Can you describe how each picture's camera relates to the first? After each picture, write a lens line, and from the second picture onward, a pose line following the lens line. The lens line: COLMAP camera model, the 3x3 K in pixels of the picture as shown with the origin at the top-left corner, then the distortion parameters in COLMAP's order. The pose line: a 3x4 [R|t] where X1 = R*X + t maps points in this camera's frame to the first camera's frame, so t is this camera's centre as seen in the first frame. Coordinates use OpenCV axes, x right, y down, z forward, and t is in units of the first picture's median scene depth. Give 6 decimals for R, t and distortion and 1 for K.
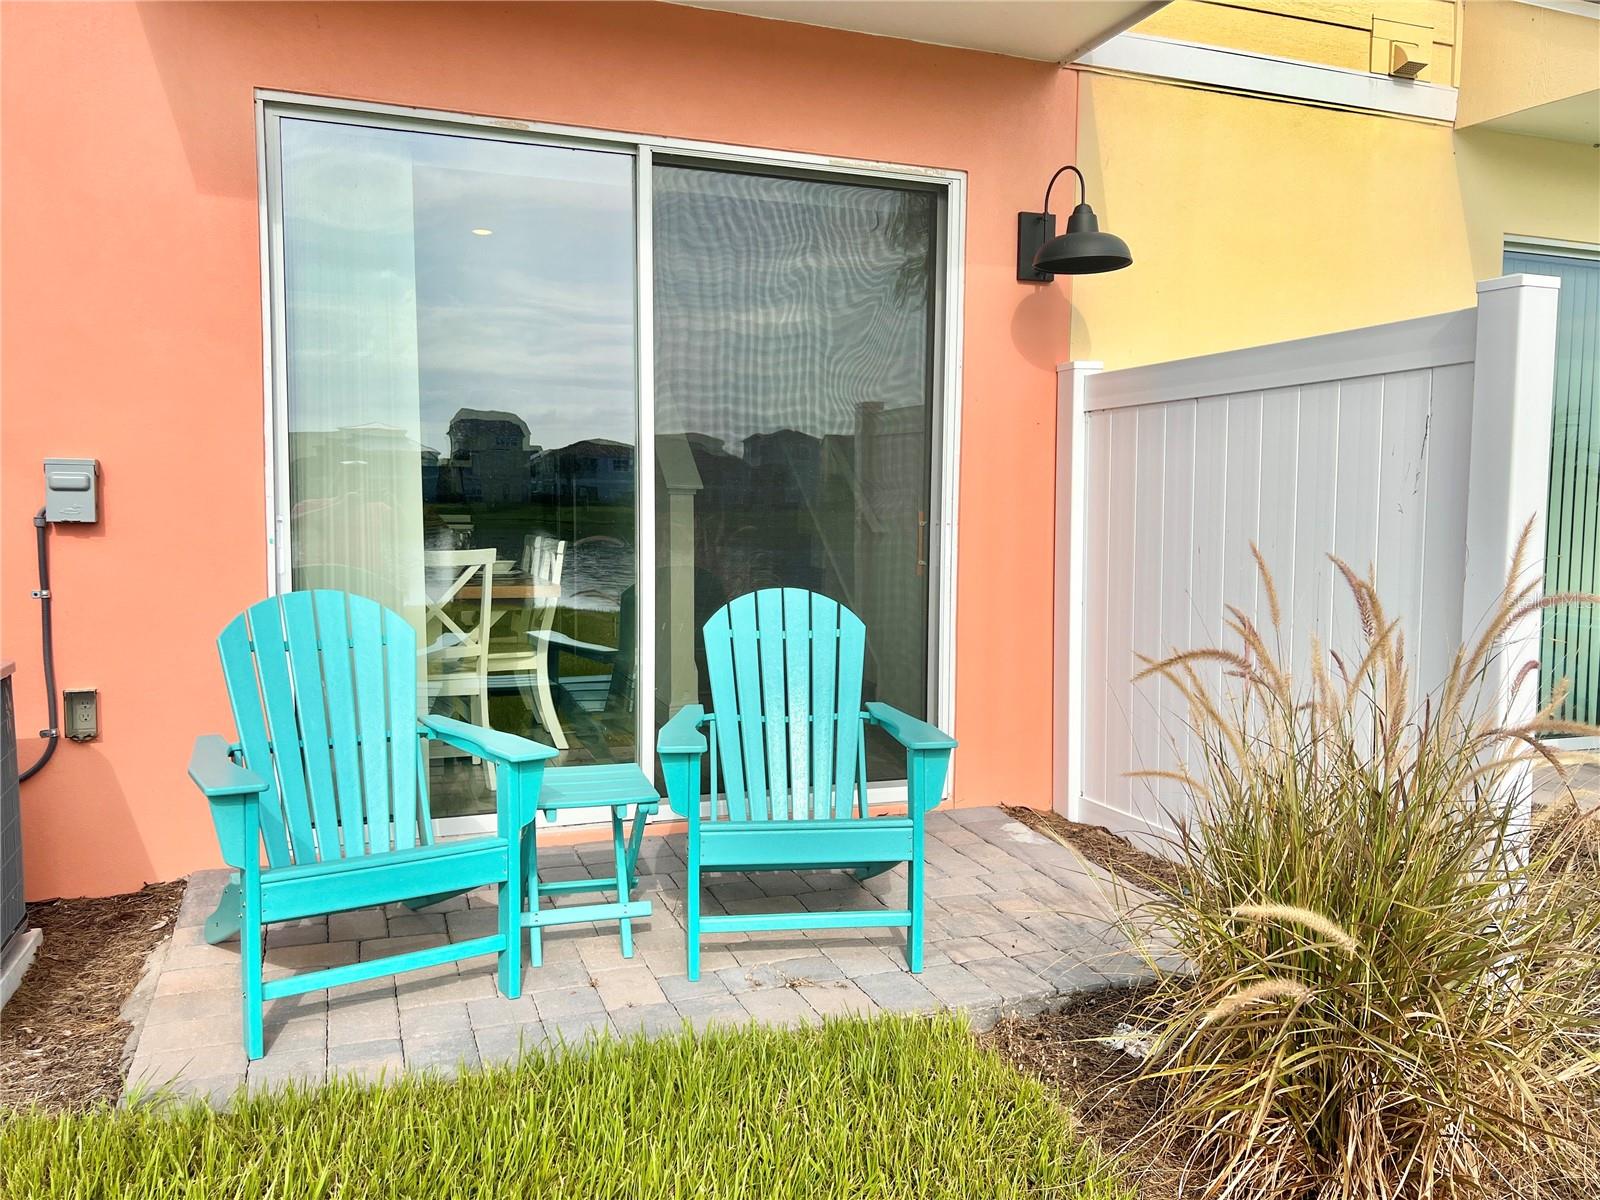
lens RADIAL K [[1228.3, 0, 801.9], [0, 1228.3, 593.9], [0, 0, 1]] dist [0.121864, -0.191375]
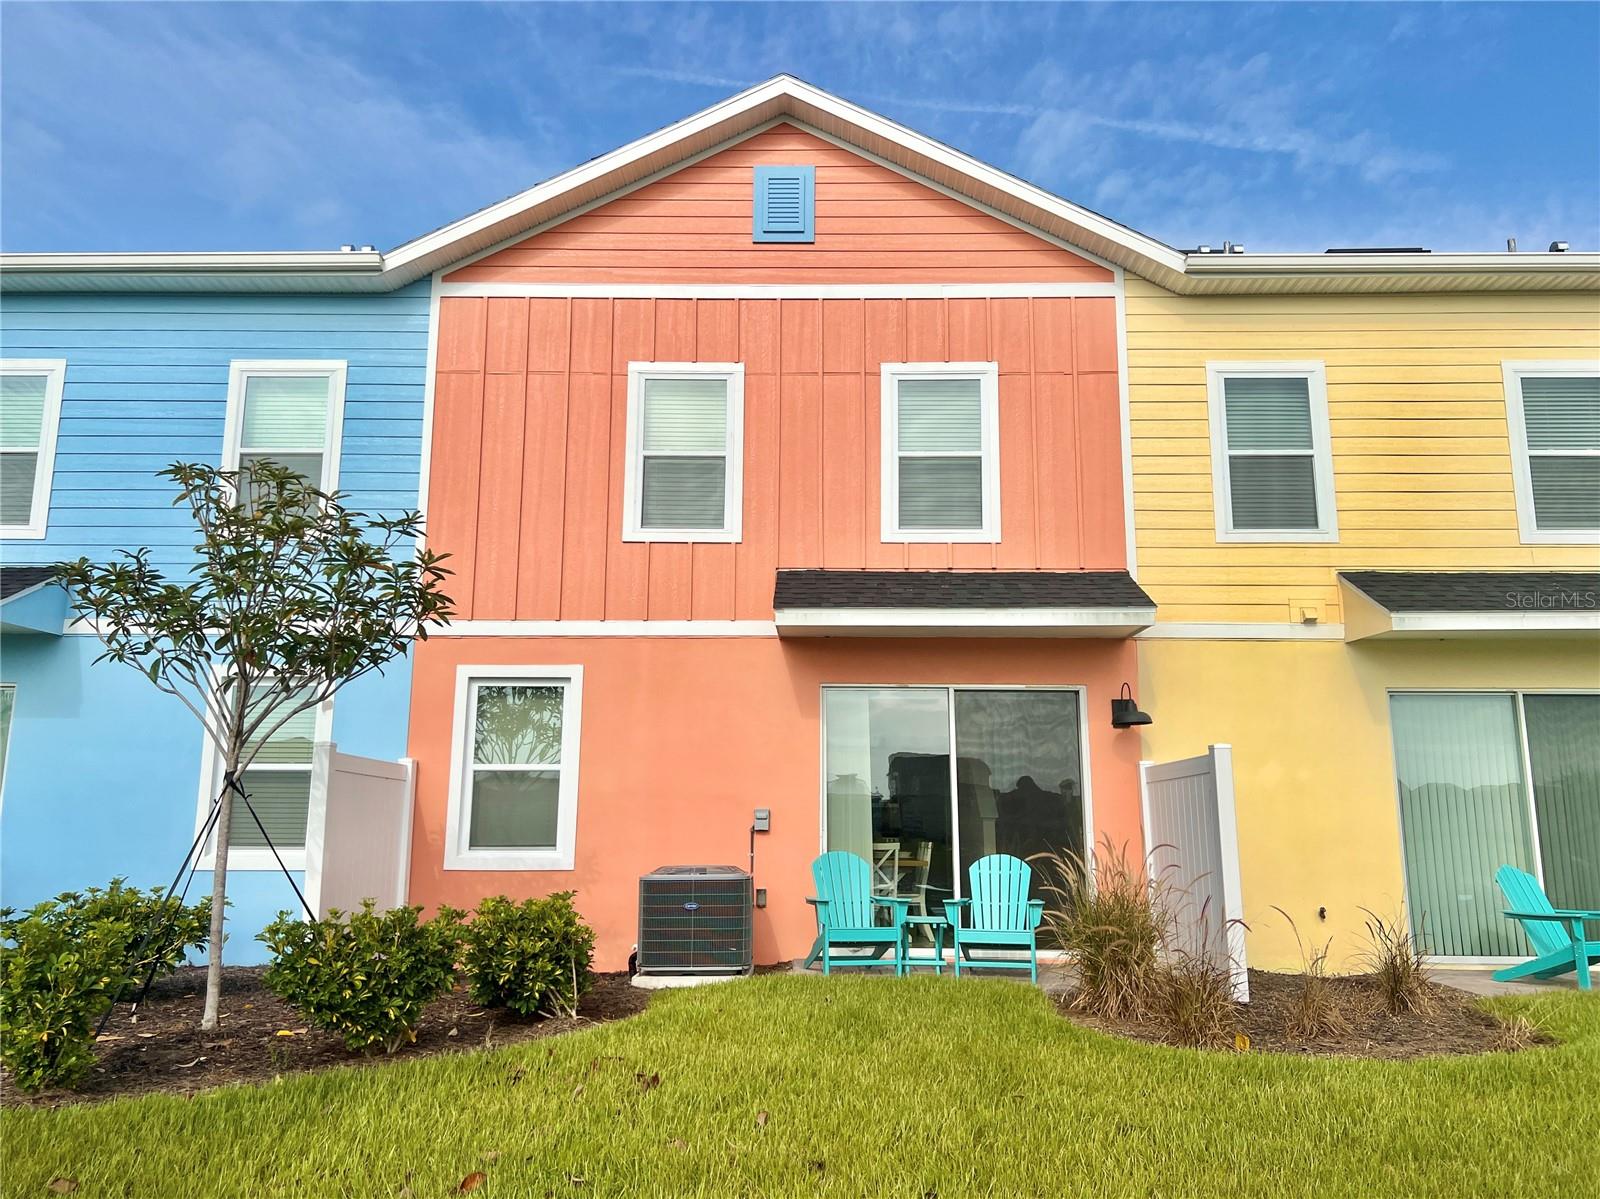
lens RADIAL K [[1228.3, 0, 801.9], [0, 1228.3, 593.4], [0, 0, 1]] dist [0.121864, -0.191375]
pose [[0.939129, -0.072104, -0.335913, 0.432611], [-0.019920, 0.964656, -0.262758, 0.134859], [0.342986, 0.253456, 0.904500, -1.419824]]
